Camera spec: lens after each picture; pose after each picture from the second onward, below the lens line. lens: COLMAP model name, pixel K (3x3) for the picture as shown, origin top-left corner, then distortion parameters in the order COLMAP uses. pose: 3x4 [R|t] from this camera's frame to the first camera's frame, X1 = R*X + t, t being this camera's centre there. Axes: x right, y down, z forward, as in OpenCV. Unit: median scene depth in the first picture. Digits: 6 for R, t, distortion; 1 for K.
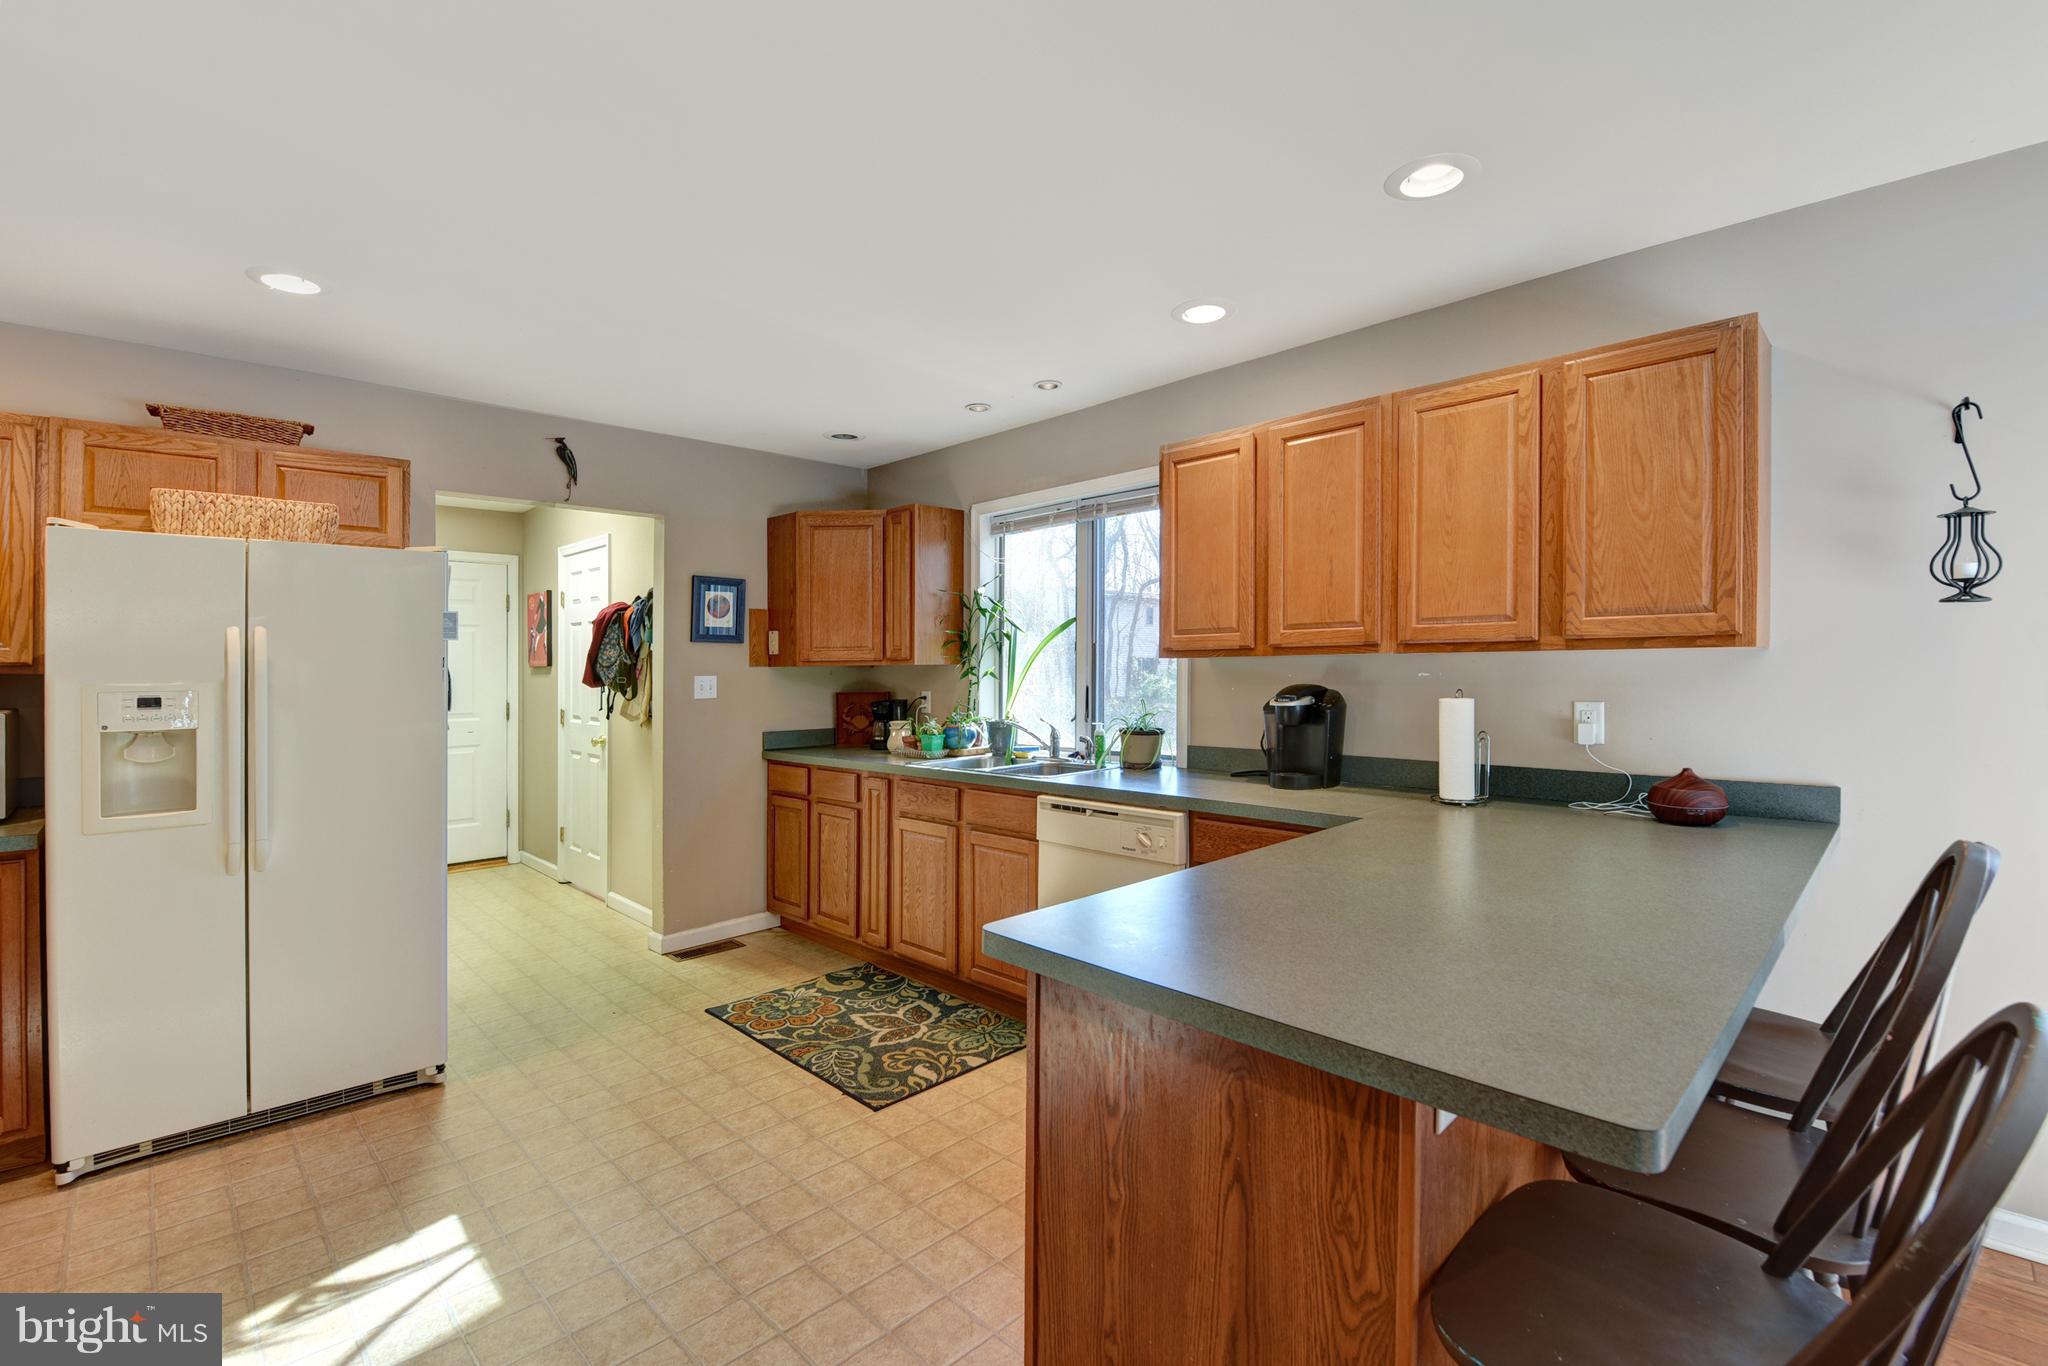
lens RADIAL K [[881.3, 0, 1052.0], [0, 881.3, 650.2], [0, 0, 1]] dist [0.001244, -0.005974]
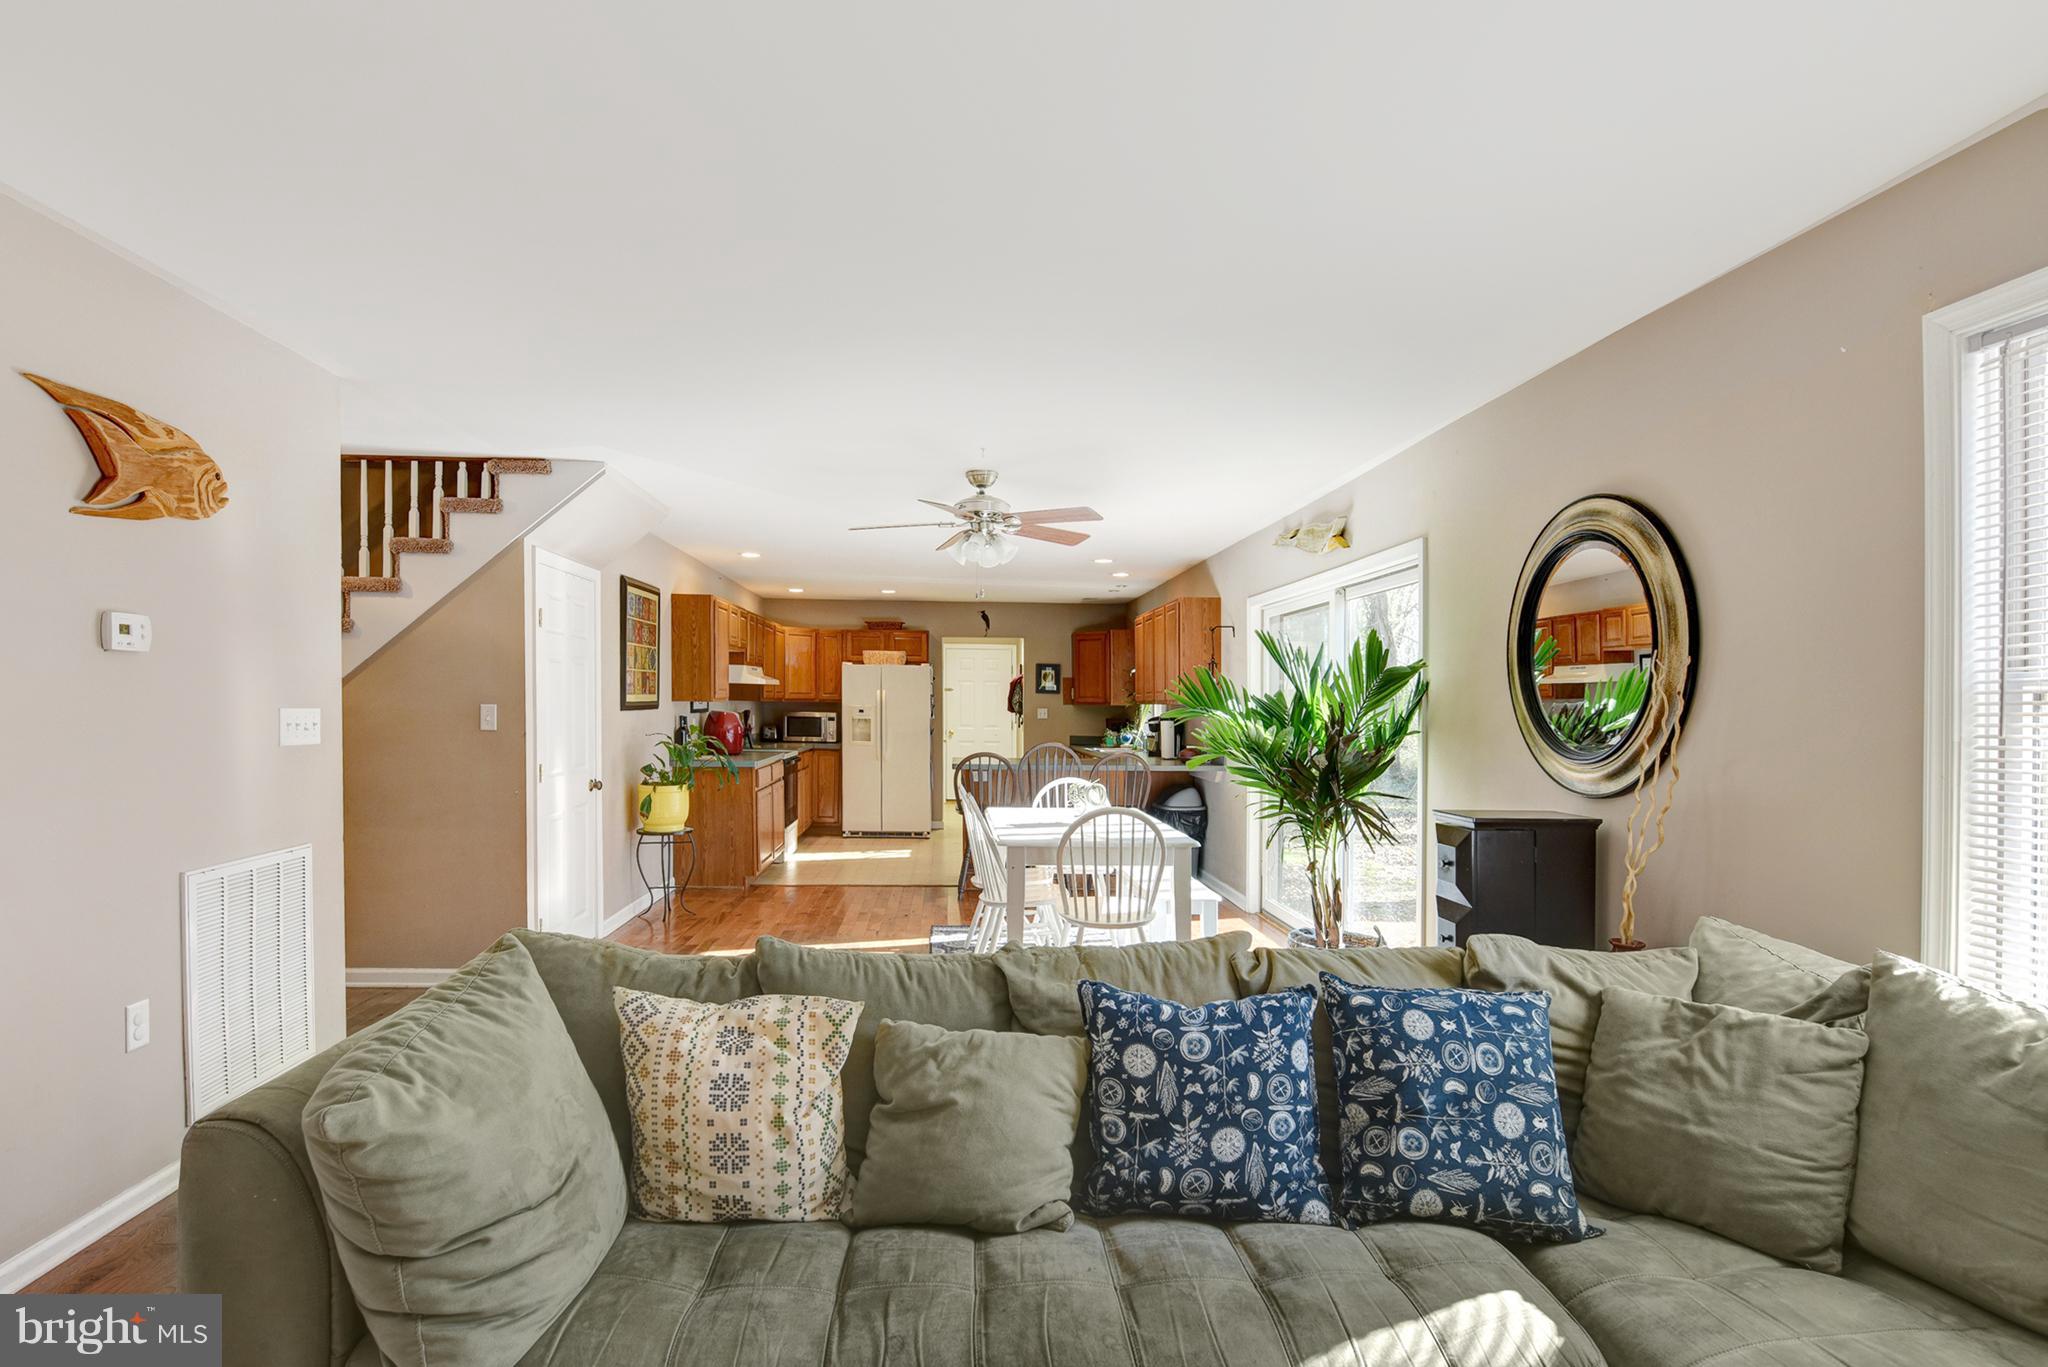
lens RADIAL K [[1076.1, 0, 980.3], [0, 1076.1, 715.4], [0, 0, 1]] dist [-0.003473, -0.000087]
pose [[0.721040, 0.025849, -0.692411, 1.397301], [-0.005031, 0.999473, 0.032073, -0.039837], [0.692875, -0.019642, 0.720790, -1.086992]]
